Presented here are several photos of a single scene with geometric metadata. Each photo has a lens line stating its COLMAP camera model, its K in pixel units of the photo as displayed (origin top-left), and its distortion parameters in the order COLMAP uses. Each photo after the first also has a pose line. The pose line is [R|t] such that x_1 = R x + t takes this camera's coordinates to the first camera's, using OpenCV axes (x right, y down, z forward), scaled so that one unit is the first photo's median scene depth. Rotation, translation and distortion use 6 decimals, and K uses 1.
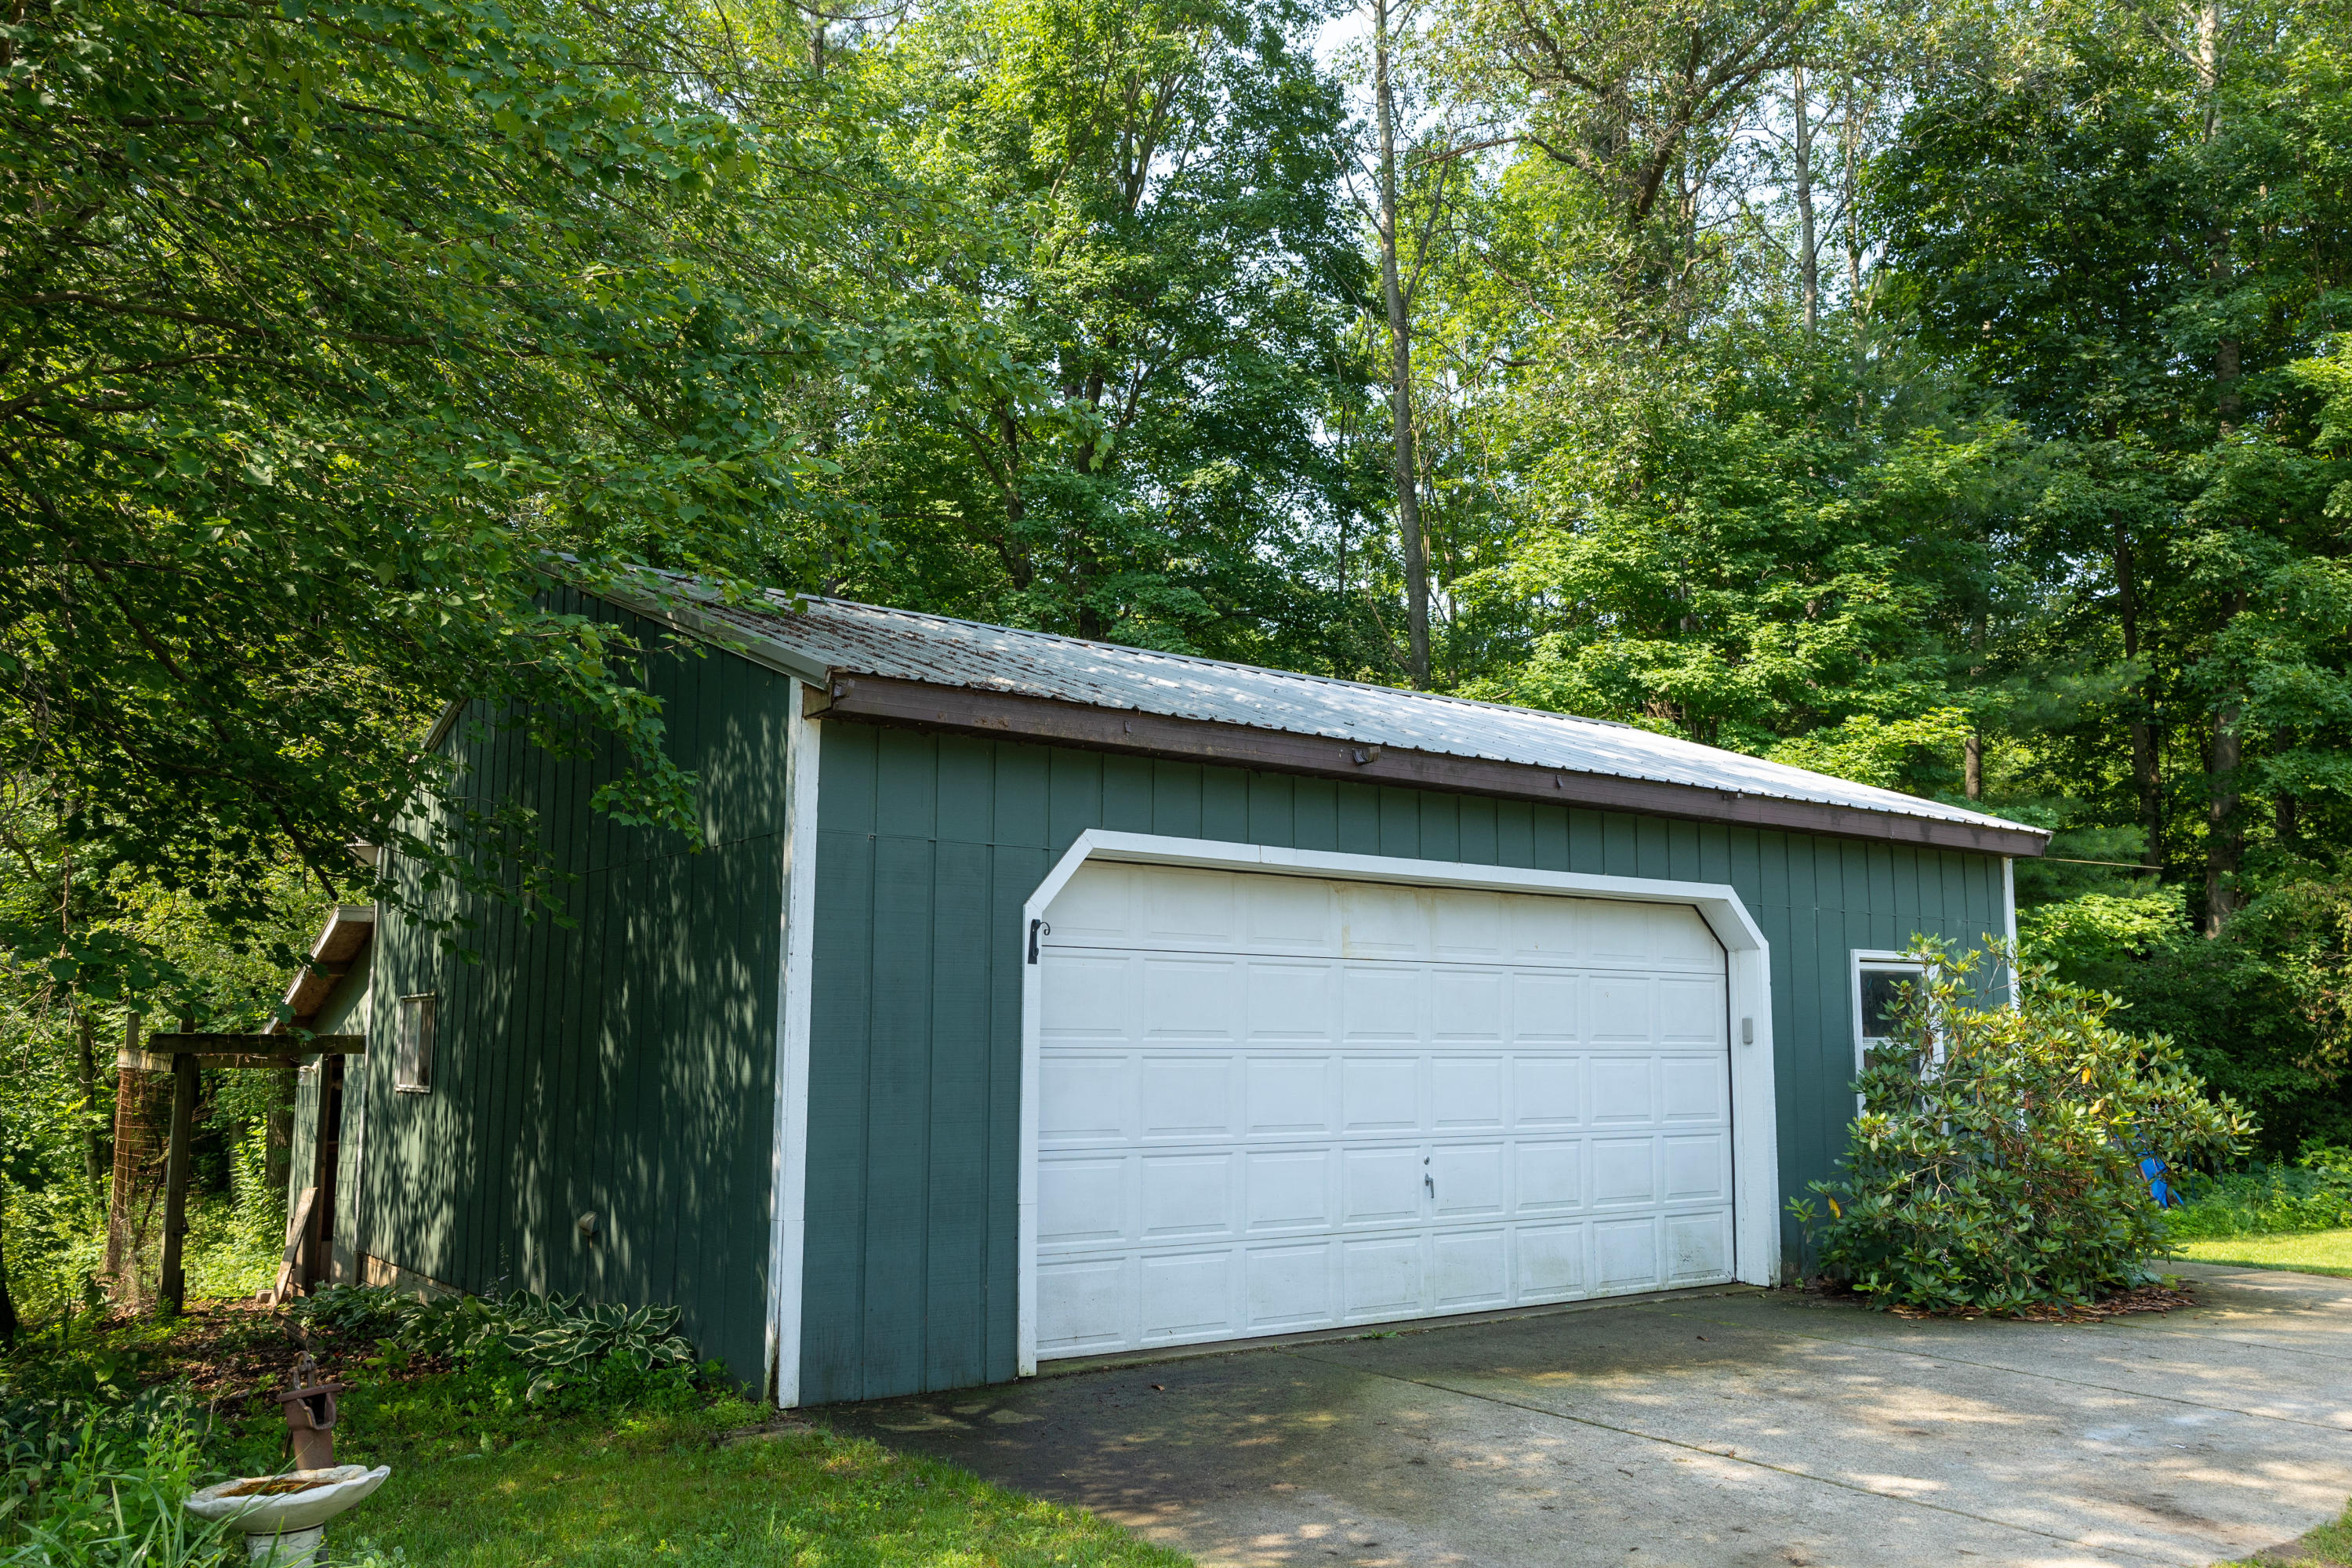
lens RADIAL K [[1864.9, 0, 1176.0], [0, 1864.9, 784.0], [0, 0, 1]] dist [-0.007971, 0.010283]
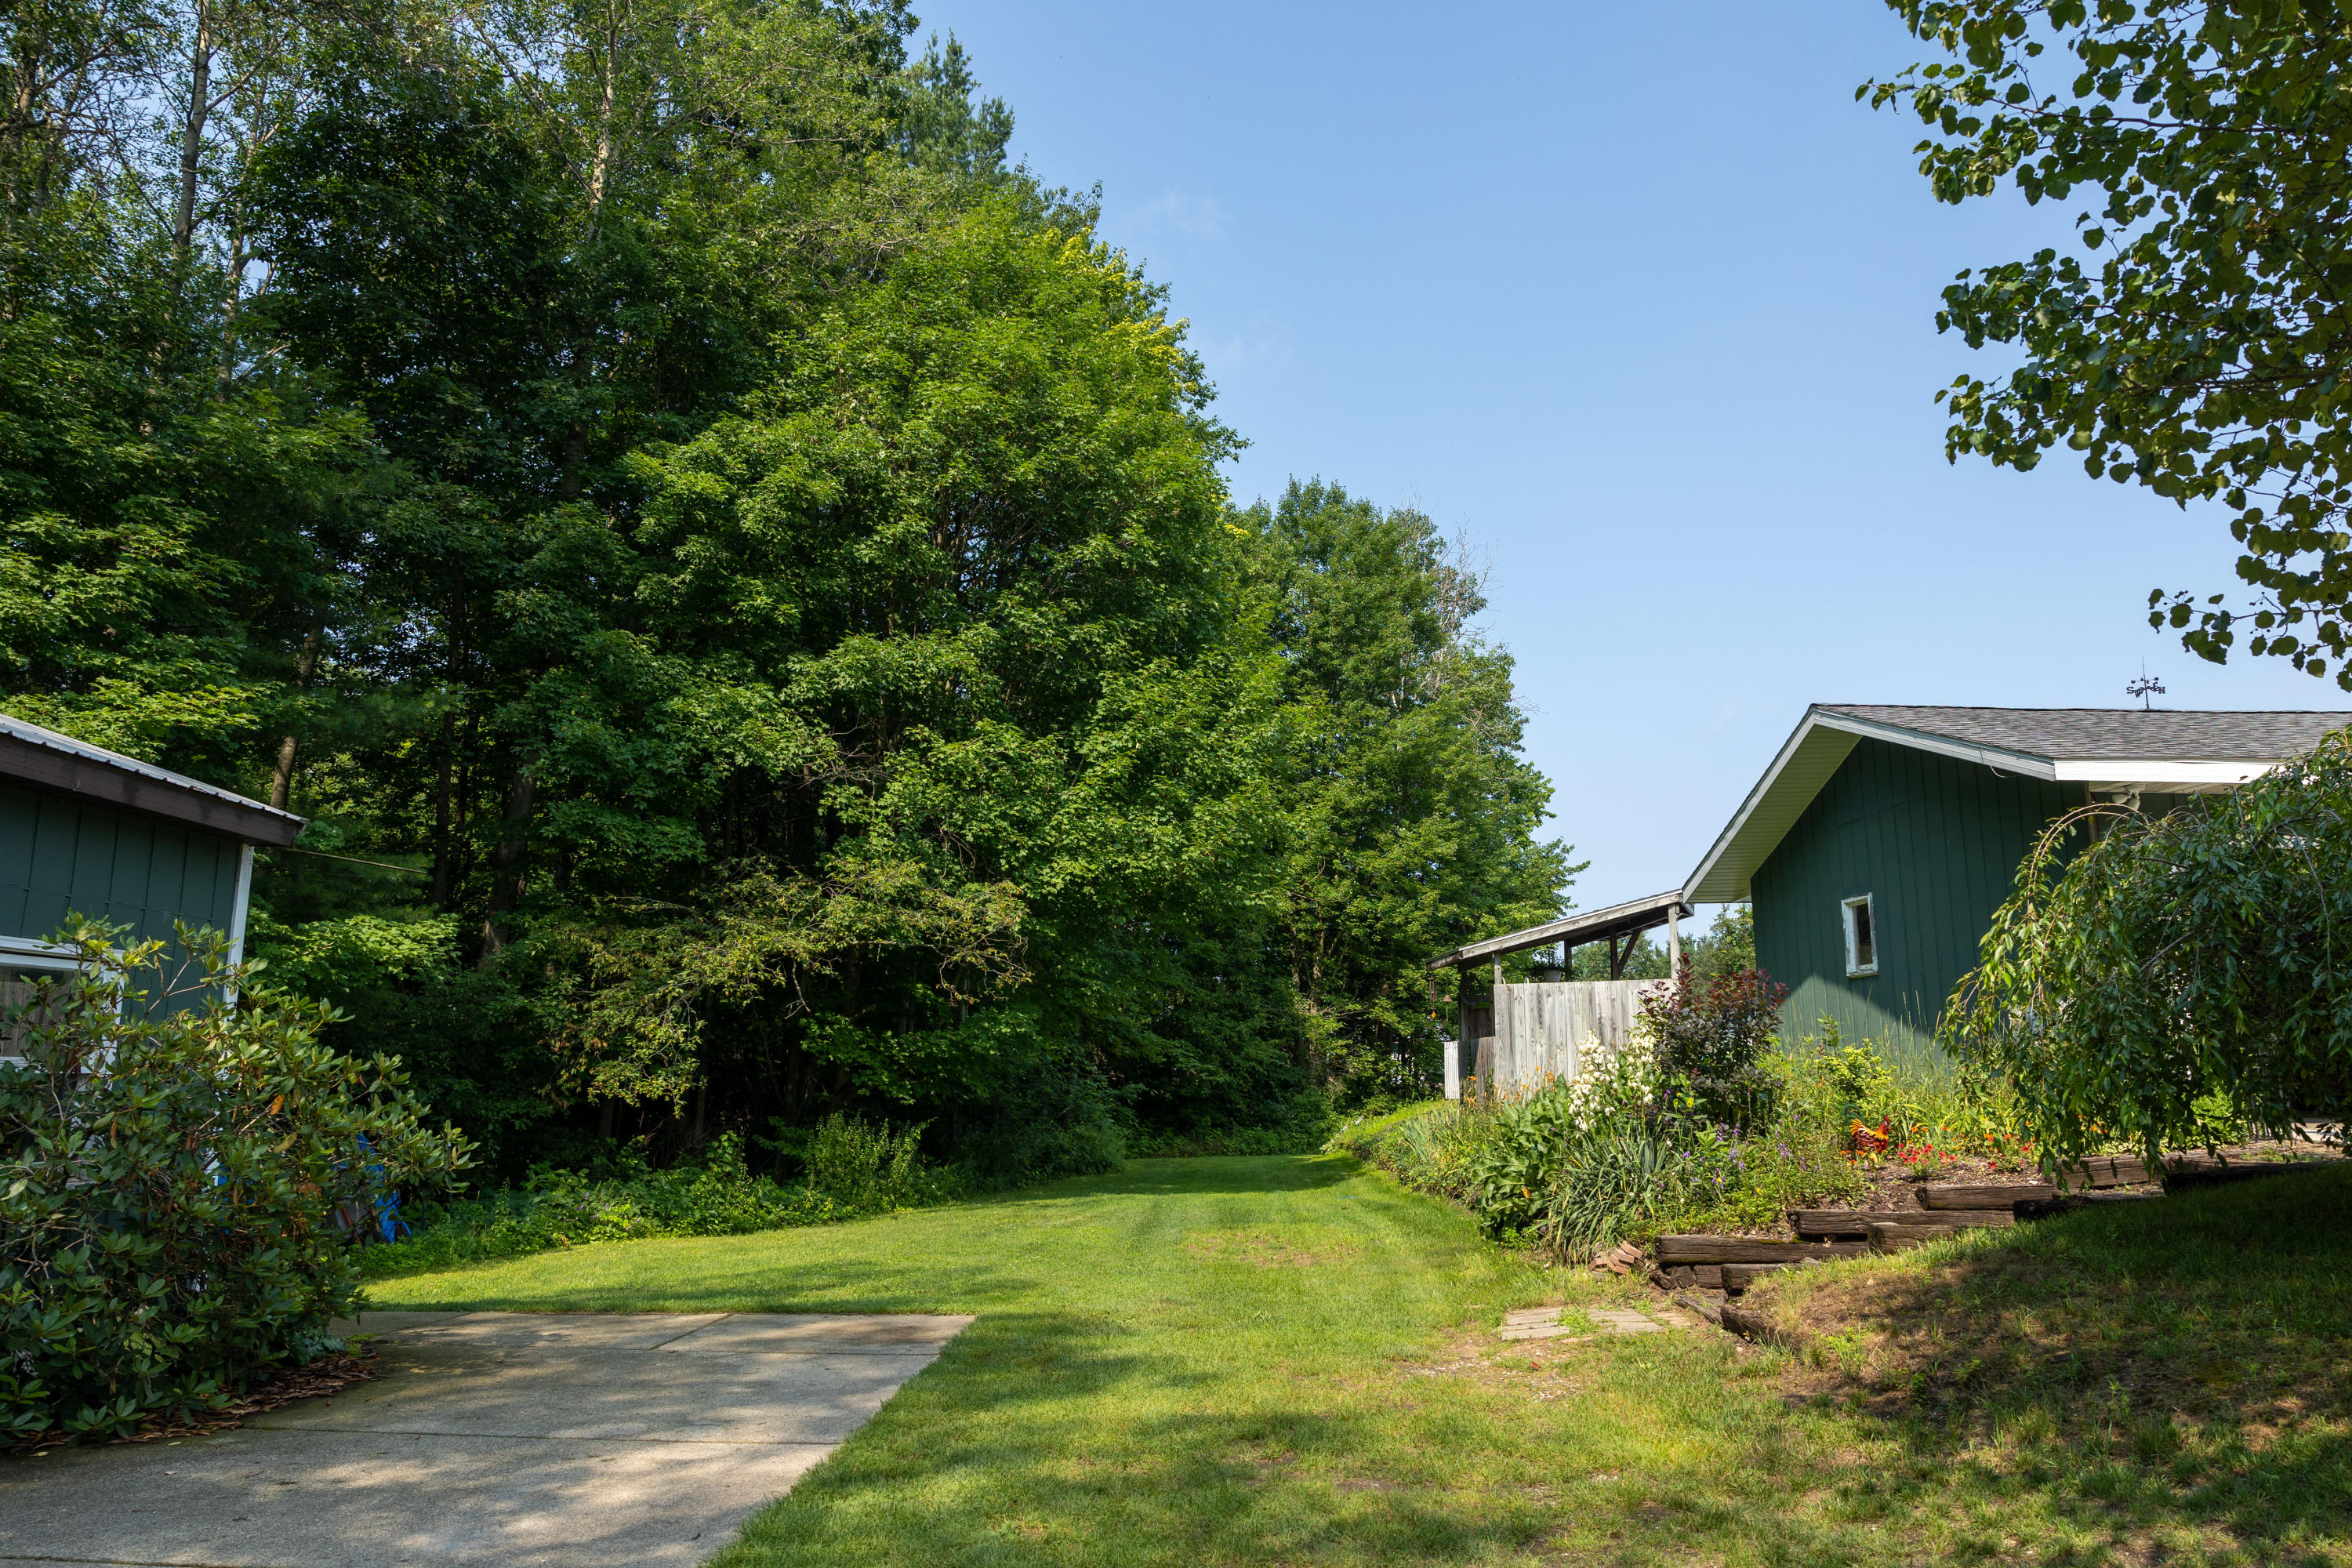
lens RADIAL K [[1598.5, 0, 1176.0], [0, 1598.5, 784.0], [0, 0, 1]] dist [-0.002210, 0.004207]
pose [[0.615674, 0.143628, 0.774801, 0.101951], [-0.108918, 0.989322, -0.096846, 0.026507], [-0.780437, -0.024764, 0.624743, 0.161227]]
